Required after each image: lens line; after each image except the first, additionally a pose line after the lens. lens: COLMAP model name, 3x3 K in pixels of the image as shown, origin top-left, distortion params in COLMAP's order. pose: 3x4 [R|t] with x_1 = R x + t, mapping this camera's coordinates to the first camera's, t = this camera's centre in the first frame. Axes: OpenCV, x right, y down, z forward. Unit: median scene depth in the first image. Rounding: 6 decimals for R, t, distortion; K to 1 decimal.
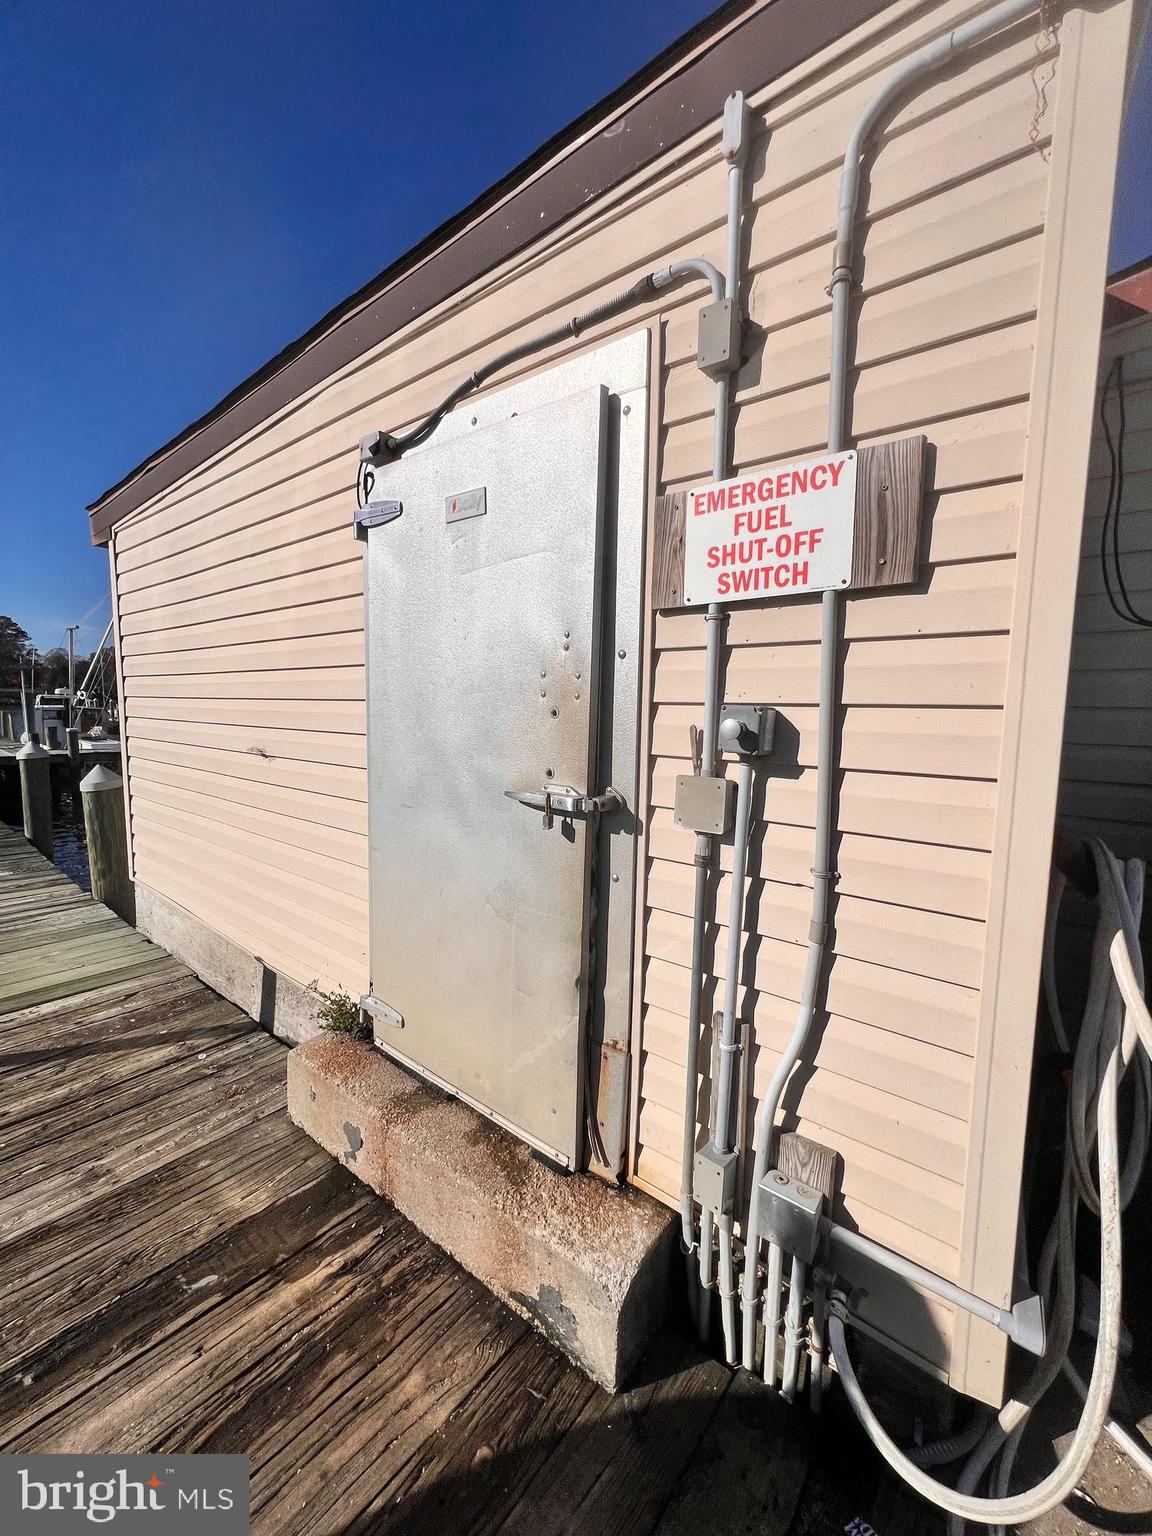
lens RADIAL K [[614.5, 0, 572.7], [0, 614.5, 771.1], [0, 0, 1]] dist [0.000097, -0.000134]
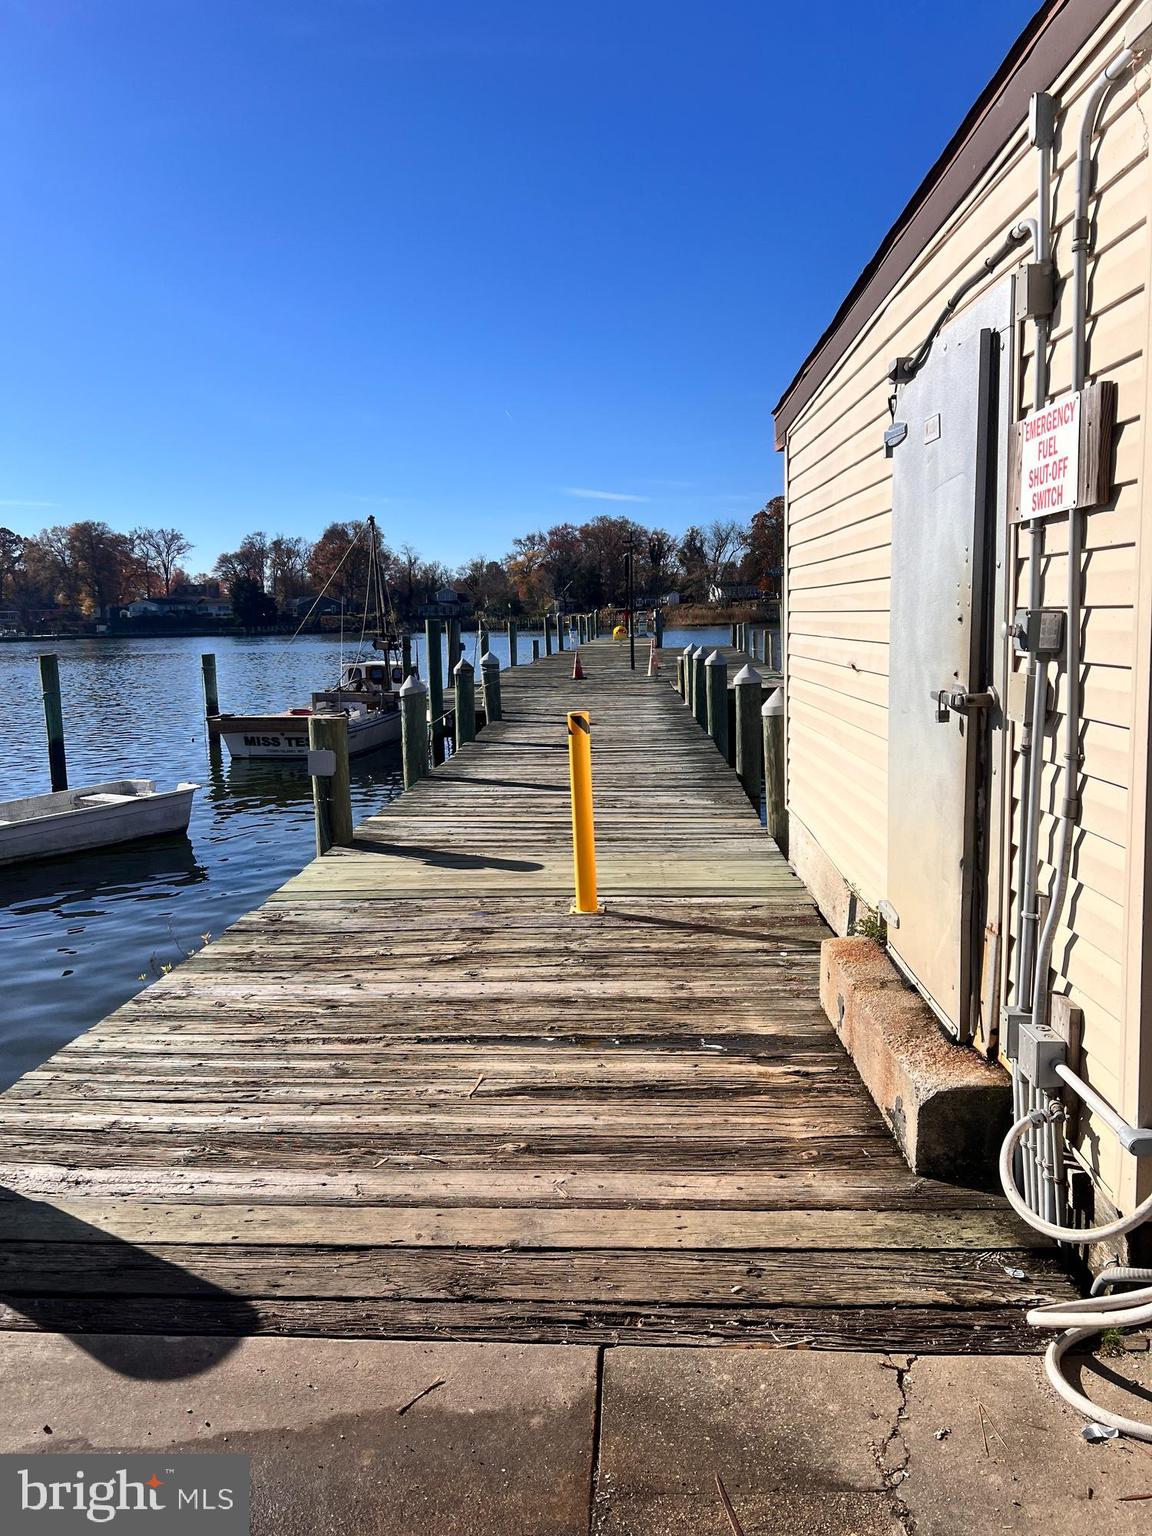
lens RADIAL K [[1172.3, 0, 576.0], [0, 1172.3, 768.0], [0, 0, 1]] dist [0.003975, -0.003138]
pose [[0.602542, 0.069158, -0.795085, 1.054747], [-0.045226, 0.997596, 0.052499, 0.077760], [0.796805, 0.004325, 0.604221, -0.696128]]
